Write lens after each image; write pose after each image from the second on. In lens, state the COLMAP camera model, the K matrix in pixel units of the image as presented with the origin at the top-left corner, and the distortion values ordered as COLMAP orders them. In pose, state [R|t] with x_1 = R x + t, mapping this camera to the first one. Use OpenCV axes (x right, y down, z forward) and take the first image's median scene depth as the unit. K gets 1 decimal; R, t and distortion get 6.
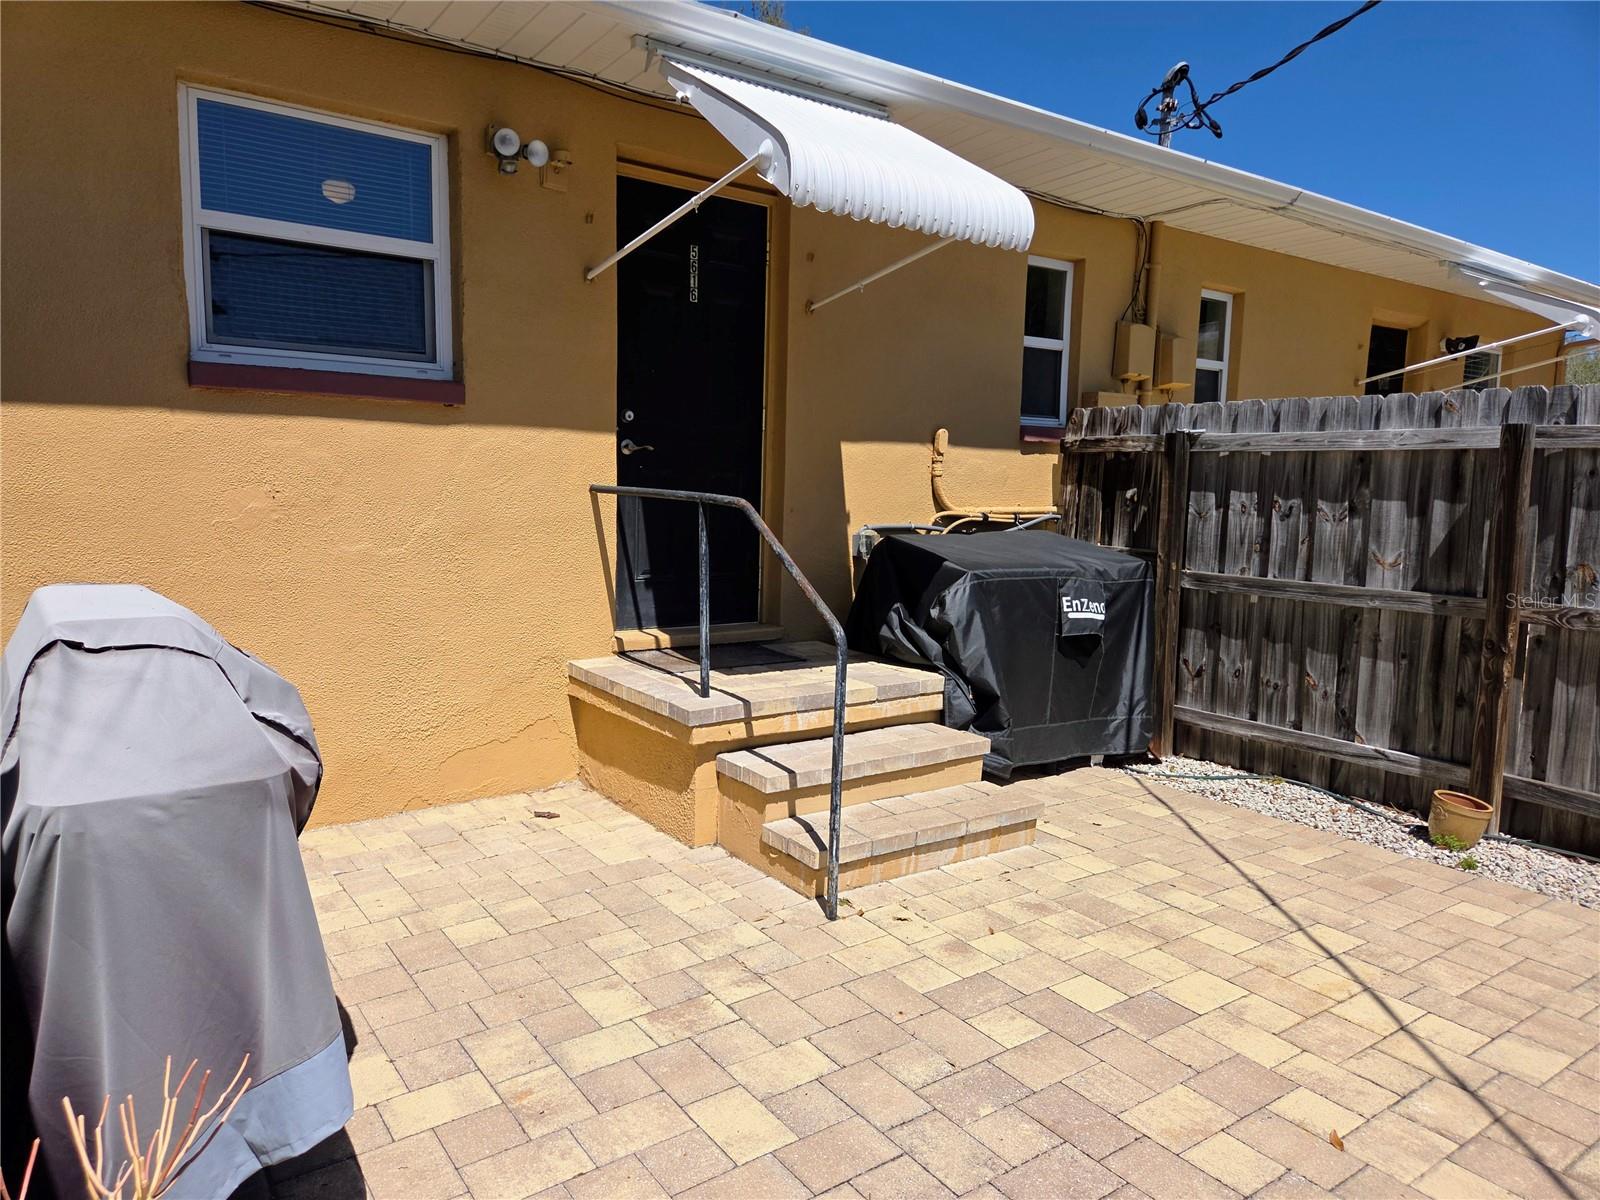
lens RADIAL K [[1073.3, 0, 800.8], [0, 1073.3, 603.6], [0, 0, 1]] dist [0.068158, -0.057104]
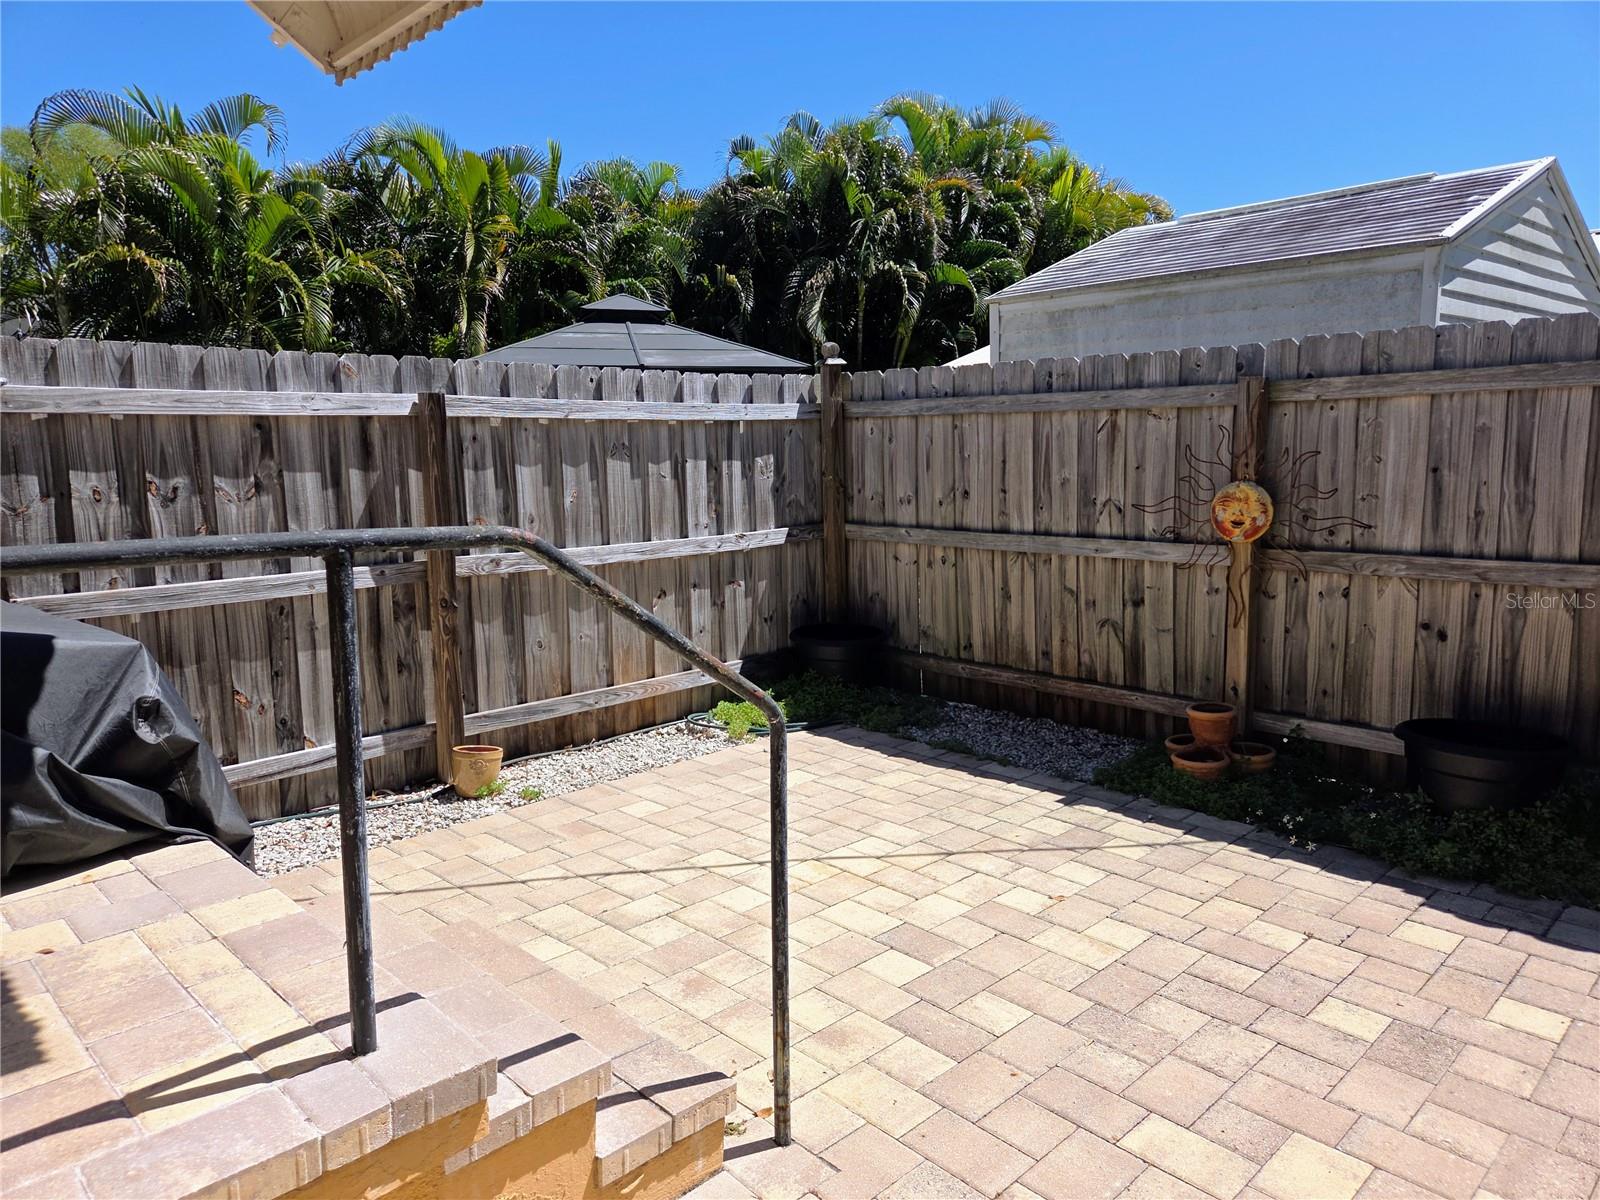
lens RADIAL K [[1073.3, 0, 793.6], [0, 1073.3, 589.7], [0, 0, 1]] dist [0.068158, -0.057104]
pose [[-0.157910, -0.156887, 0.974911, -0.415492], [0.127767, 0.975752, 0.177717, -0.111085], [-0.979153, 0.152625, -0.134036, 0.765722]]
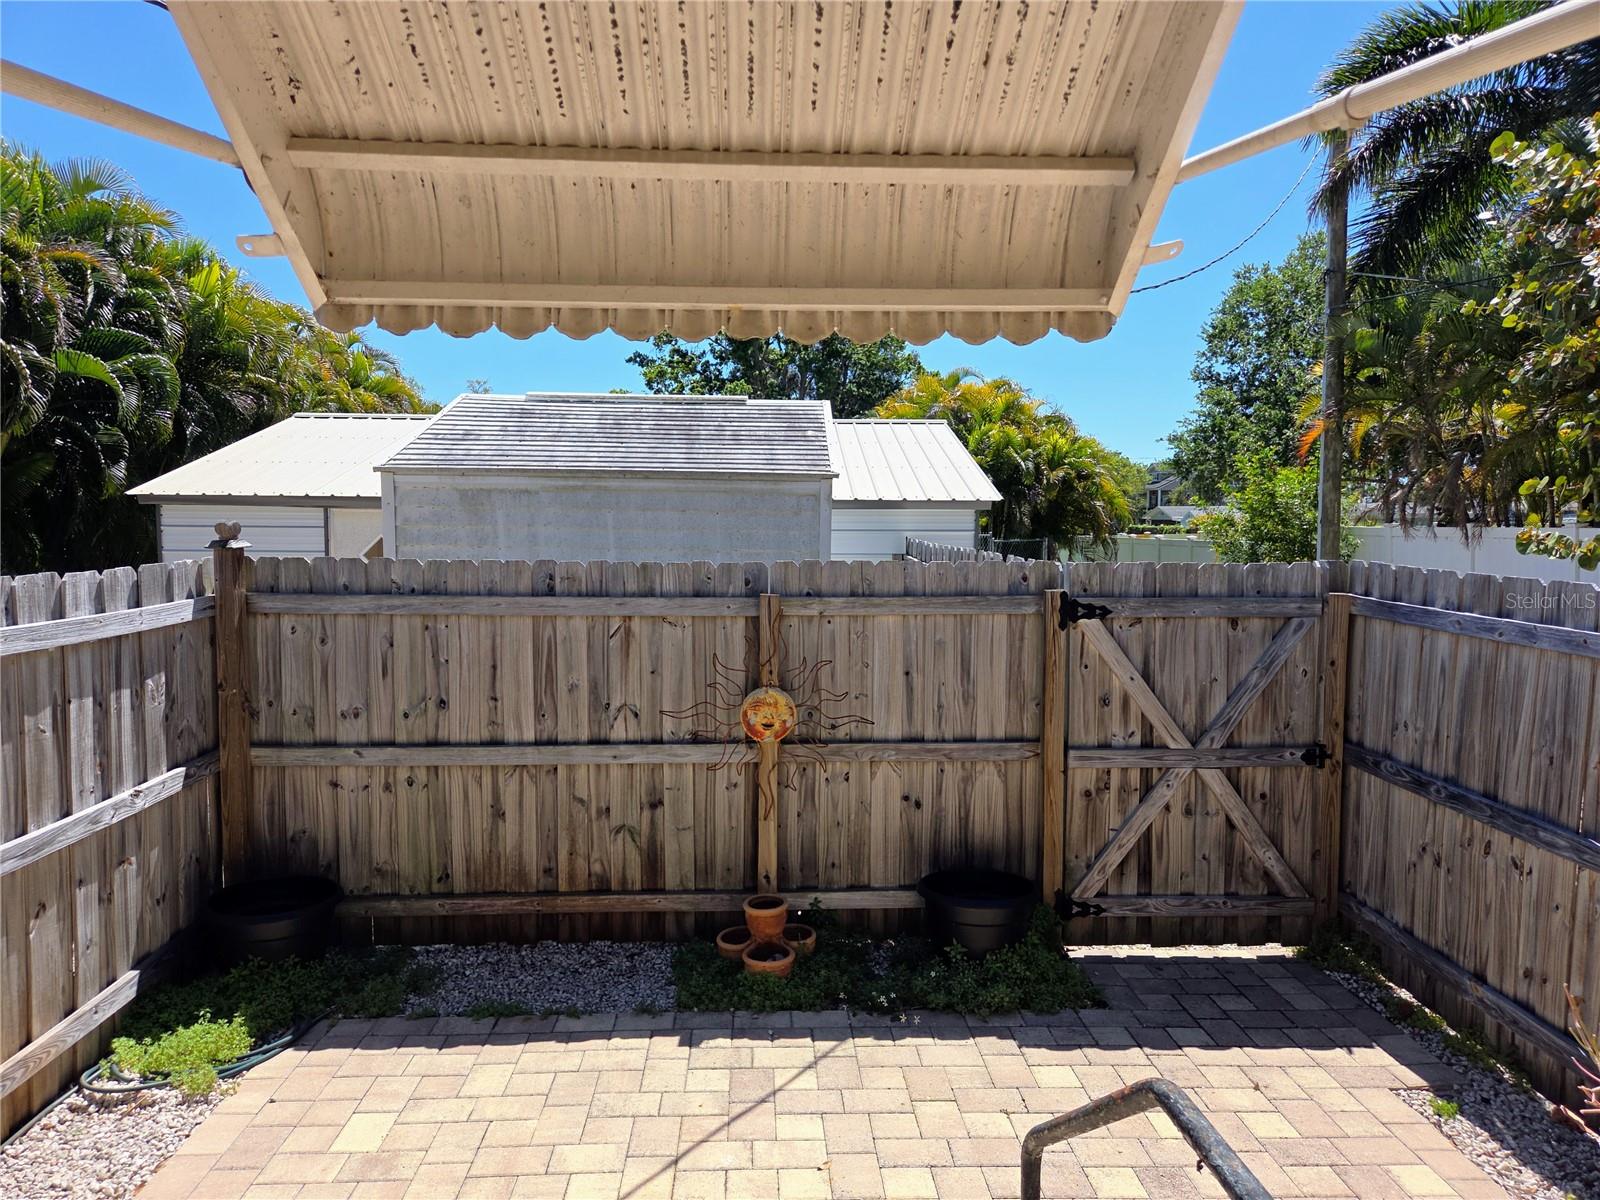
lens RADIAL K [[1073.3, 0, 819.4], [0, 1073.3, 579.9], [0, 0, 1]] dist [0.068158, -0.057104]
pose [[-0.843318, -0.057352, 0.534345, -0.117270], [0.035557, 0.986156, 0.161962, -0.261519], [-0.536237, 0.155585, -0.829604, 1.075104]]
